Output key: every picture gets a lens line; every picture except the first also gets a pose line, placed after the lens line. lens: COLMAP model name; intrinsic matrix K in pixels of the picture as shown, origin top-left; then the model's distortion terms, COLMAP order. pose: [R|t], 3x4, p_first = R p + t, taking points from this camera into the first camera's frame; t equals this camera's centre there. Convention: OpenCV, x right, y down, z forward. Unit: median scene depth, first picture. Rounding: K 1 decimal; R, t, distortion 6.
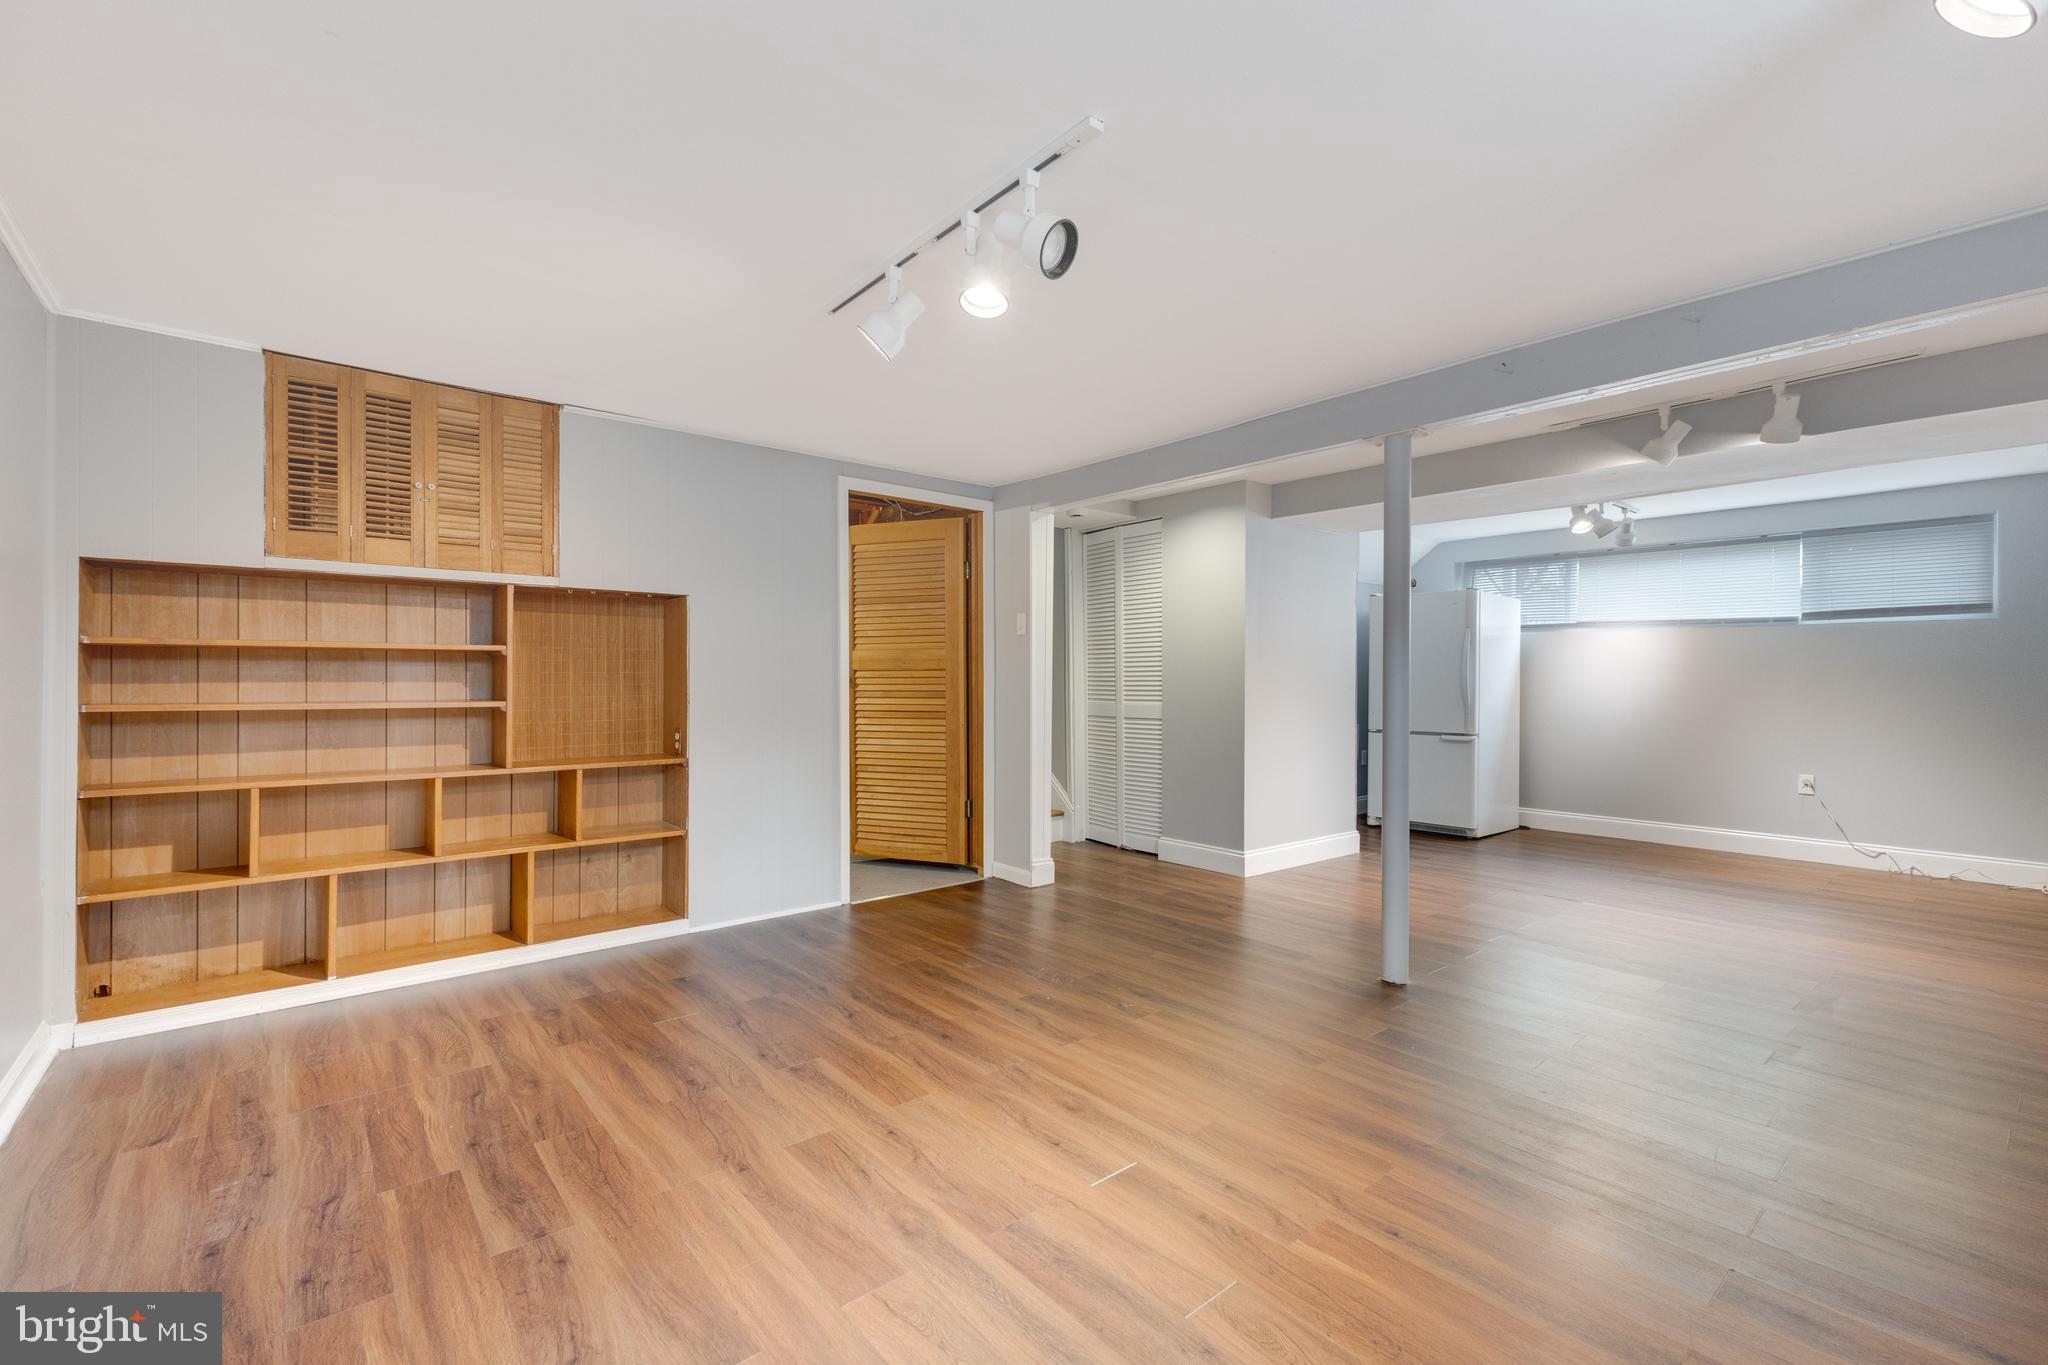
lens RADIAL K [[893.3, 0, 1027.2], [0, 893.3, 668.7], [0, 0, 1]] dist [0.006029, 0.000041]
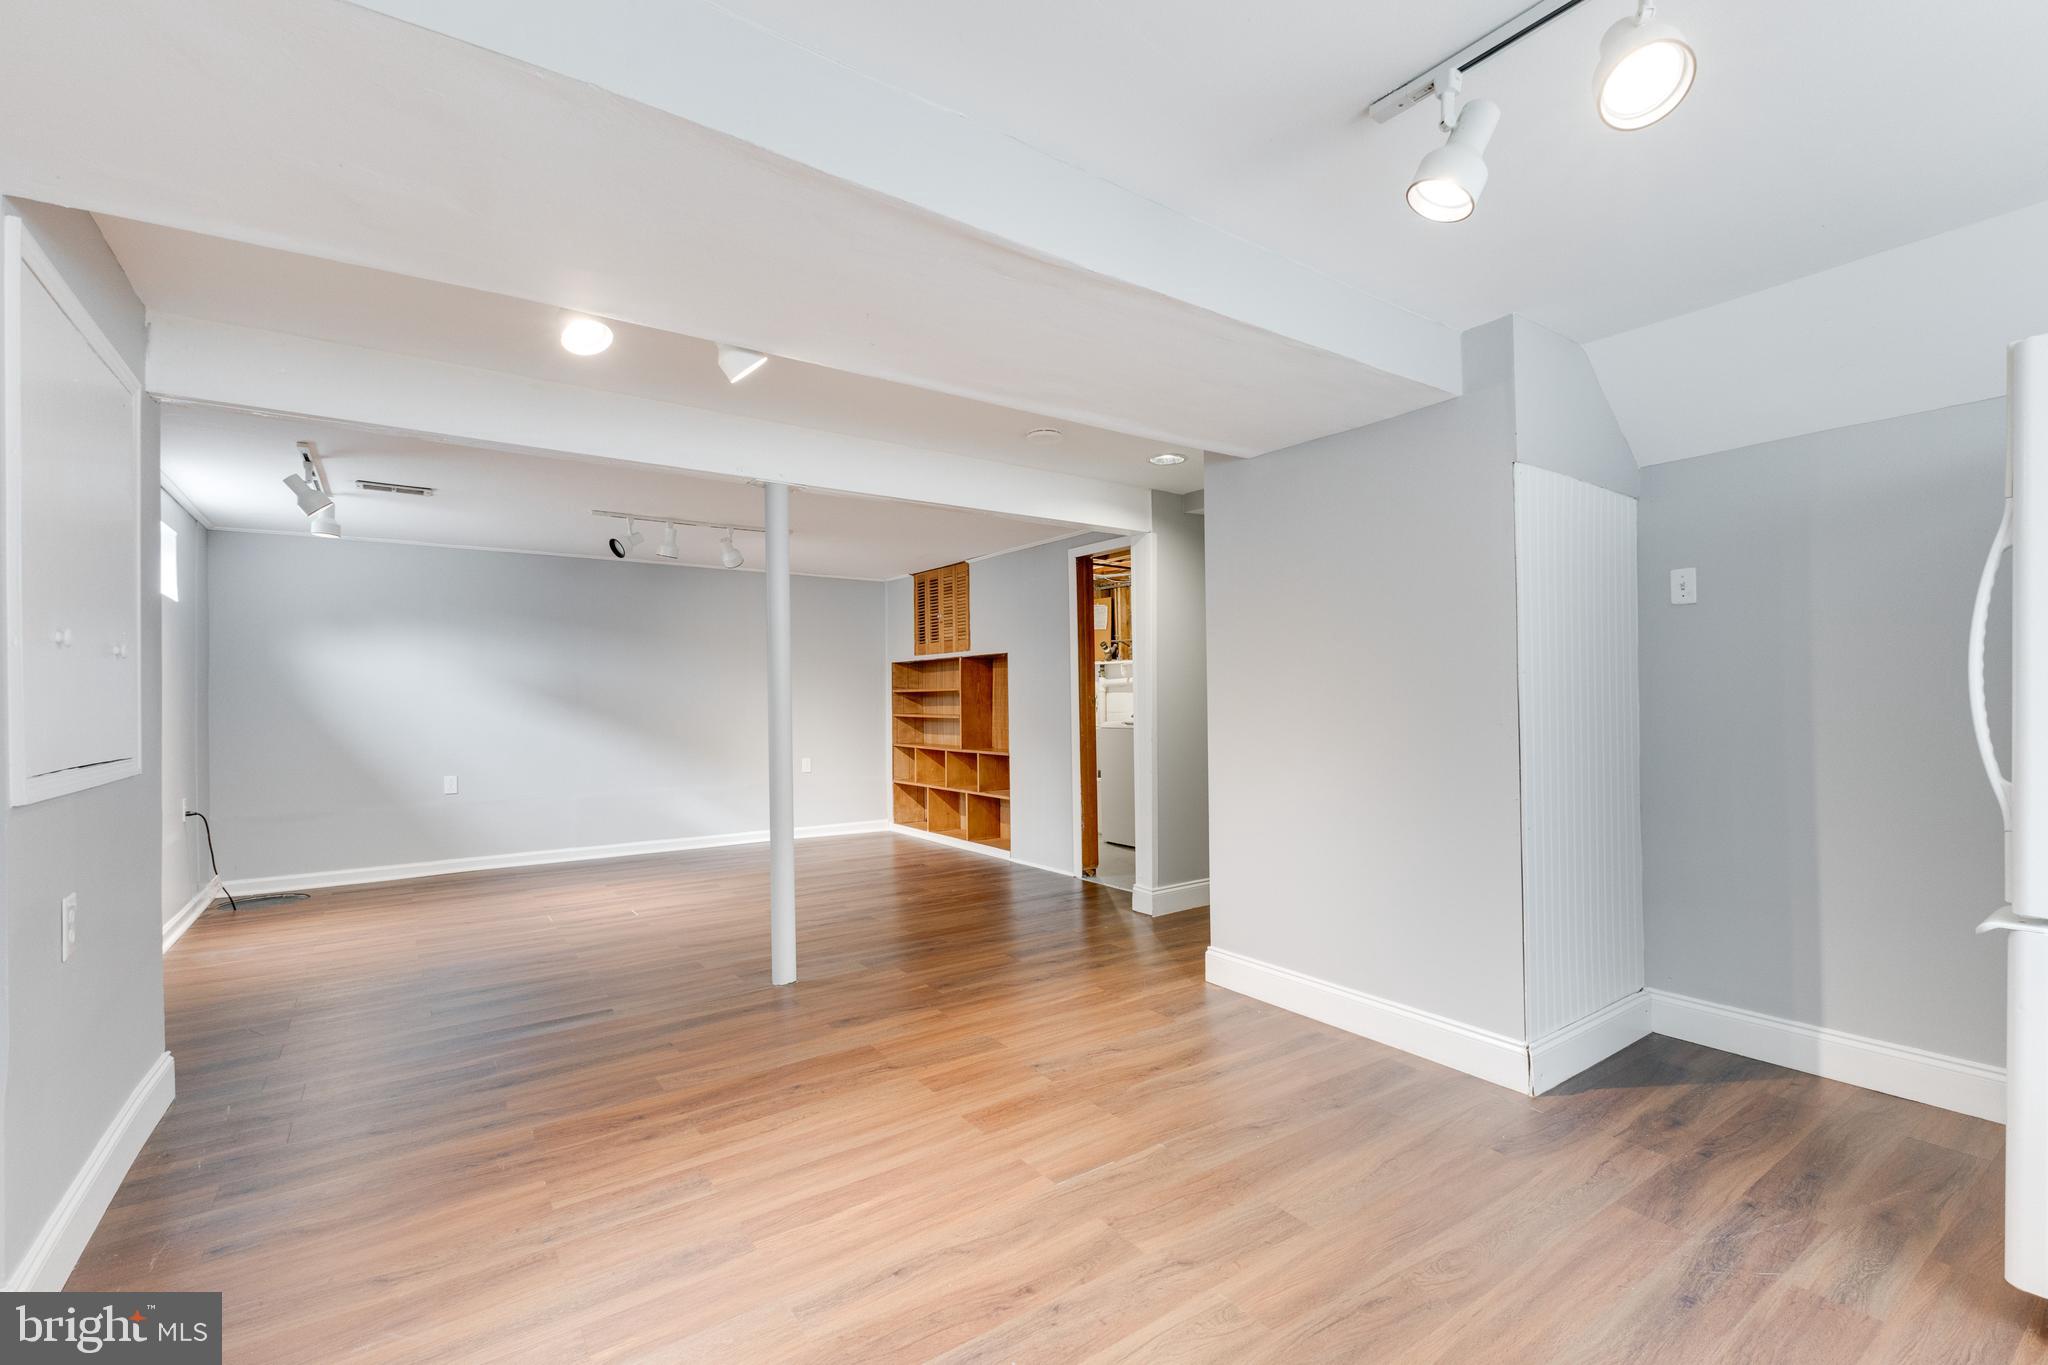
lens RADIAL K [[893.3, 0, 1027.2], [0, 893.3, 668.7], [0, 0, 1]] dist [0.006029, 0.000041]
pose [[-0.076006, -0.035614, -0.996471, 1.463133], [0.028331, 0.998881, -0.037861, 0.011728], [0.996705, -0.031109, -0.074912, 1.364677]]
